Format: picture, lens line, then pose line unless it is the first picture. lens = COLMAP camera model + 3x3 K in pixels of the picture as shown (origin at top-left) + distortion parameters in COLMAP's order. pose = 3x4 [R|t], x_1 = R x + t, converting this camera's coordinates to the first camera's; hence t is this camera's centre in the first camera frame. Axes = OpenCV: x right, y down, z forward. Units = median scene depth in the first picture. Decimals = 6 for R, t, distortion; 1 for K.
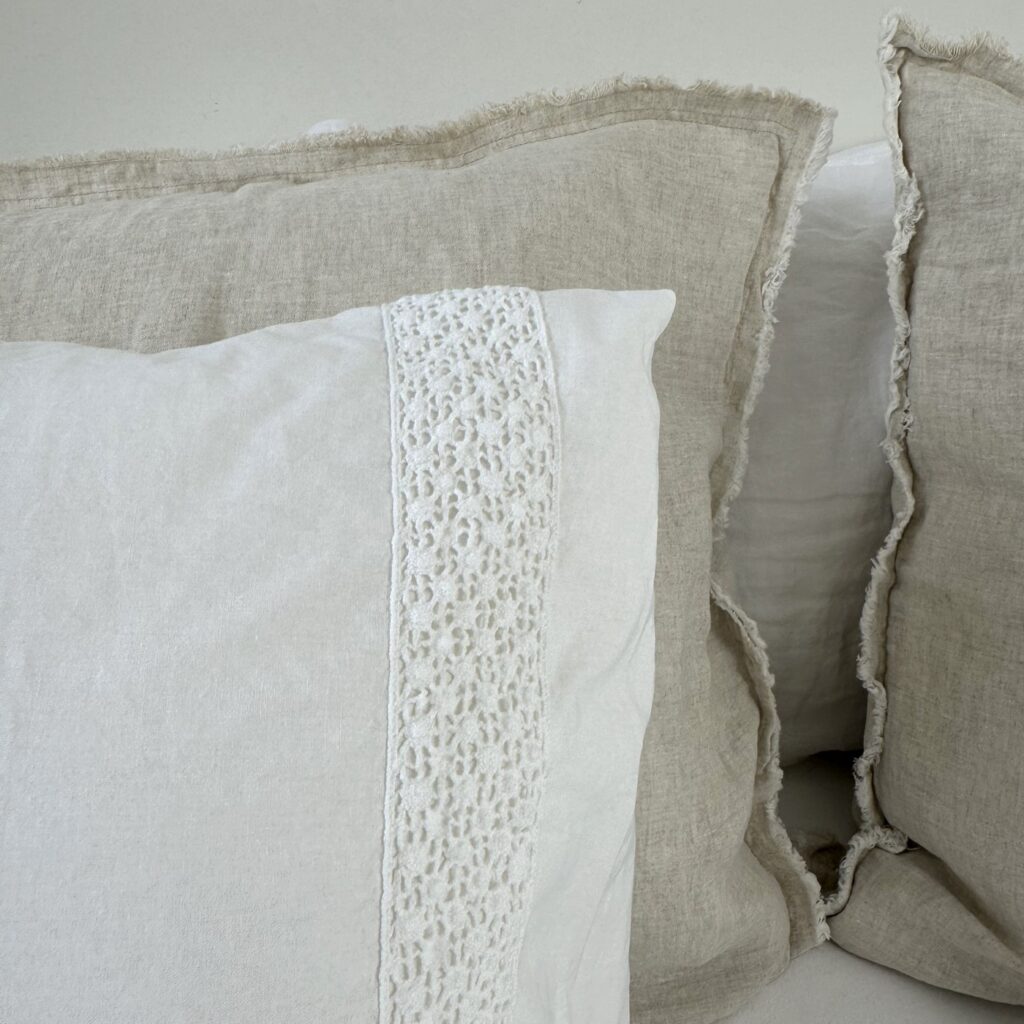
lens RADIAL K [[985.8, 0, 514.3], [0, 985.8, 507.3], [0, 0, 1]] dist [-0.022341, 0.000000]
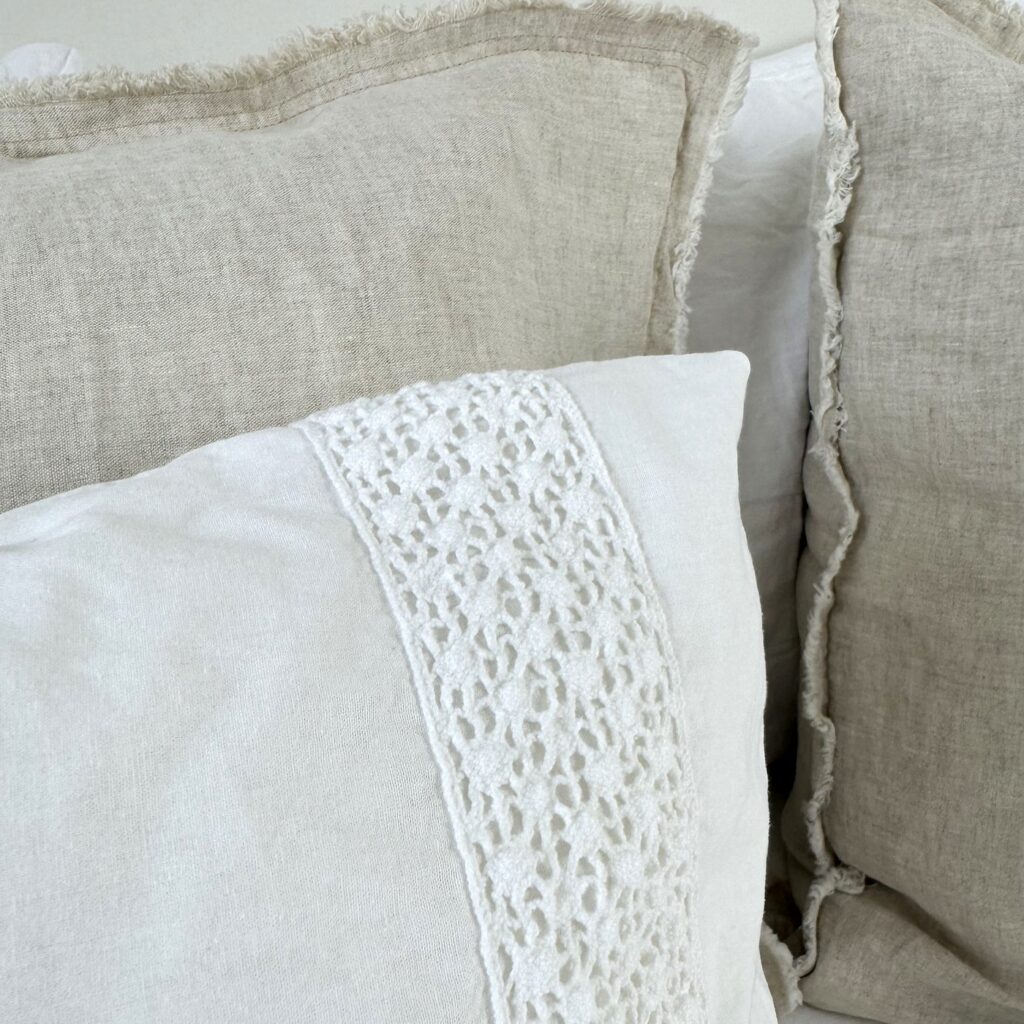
lens RADIAL K [[985.8, 0, 528.3], [0, 985.8, 555.7], [0, 0, 1]] dist [-0.022341, 0.000000]
pose [[0.954887, -0.136210, 0.263891, -0.109997], [0.101734, 0.984878, 0.140231, -0.128568], [-0.279001, -0.107058, 0.954304, 0.266285]]
